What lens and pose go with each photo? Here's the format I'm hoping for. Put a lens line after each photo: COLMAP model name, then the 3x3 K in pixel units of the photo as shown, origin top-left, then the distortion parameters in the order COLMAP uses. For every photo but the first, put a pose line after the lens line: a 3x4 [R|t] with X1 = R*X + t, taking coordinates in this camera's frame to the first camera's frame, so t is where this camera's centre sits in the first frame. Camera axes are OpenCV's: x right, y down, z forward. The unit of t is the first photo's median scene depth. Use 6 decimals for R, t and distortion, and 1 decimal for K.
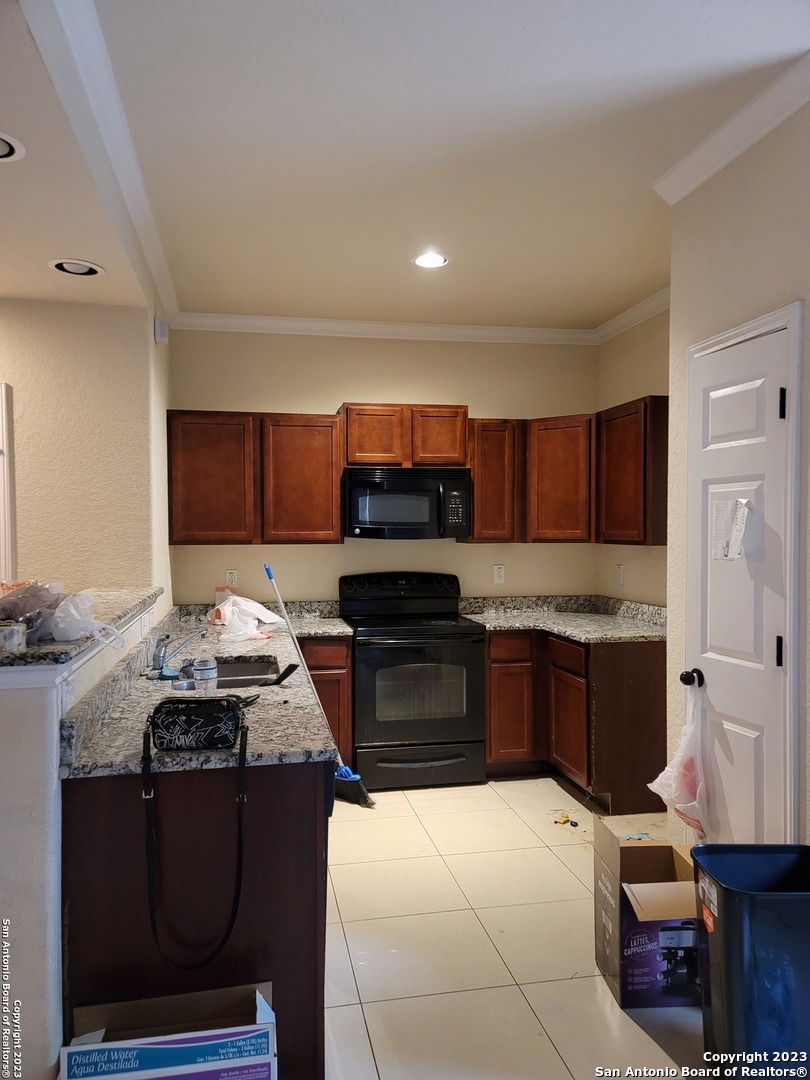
lens RADIAL K [[809.4, 0, 404.5], [0, 809.4, 537.6], [0, 0, 1]] dist [0.035569, -0.006136]
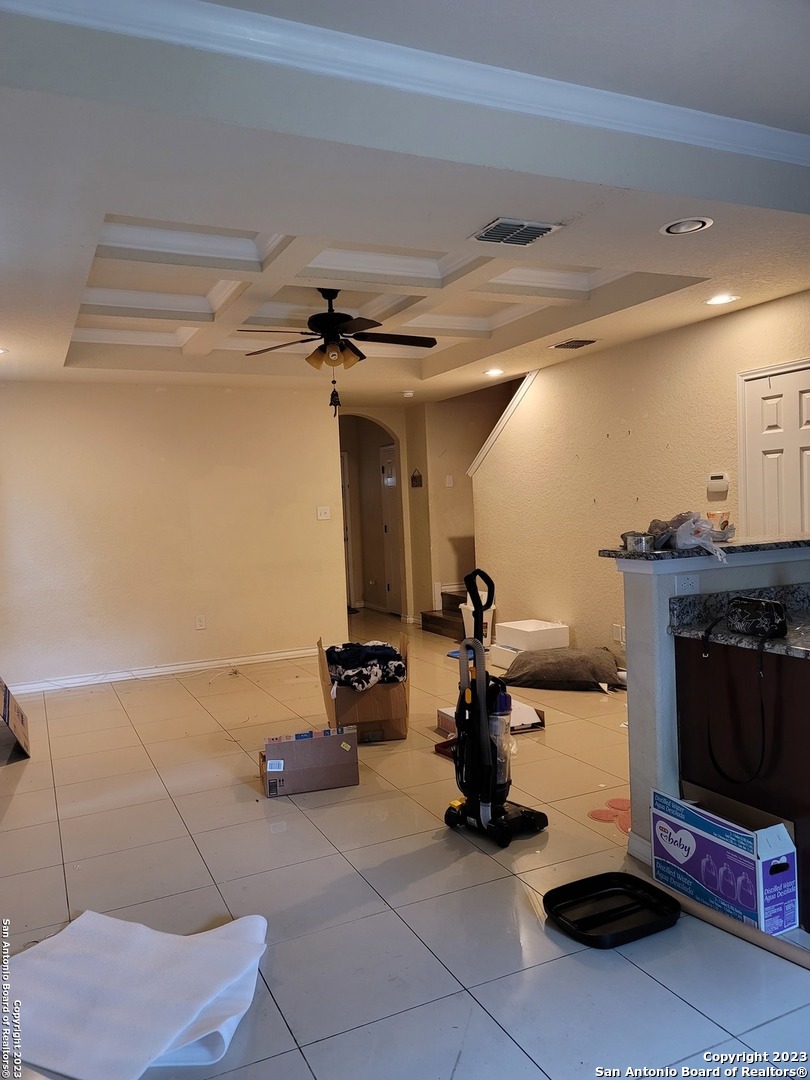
lens RADIAL K [[809.4, 0, 406.5], [0, 809.4, 540.0], [0, 0, 1]] dist [0.035569, -0.006136]
pose [[0.253777, 0.045561, -0.966189, 0.941542], [0.038451, 0.997625, 0.057142, 0.002139], [0.966498, -0.051653, 0.251423, 0.113463]]
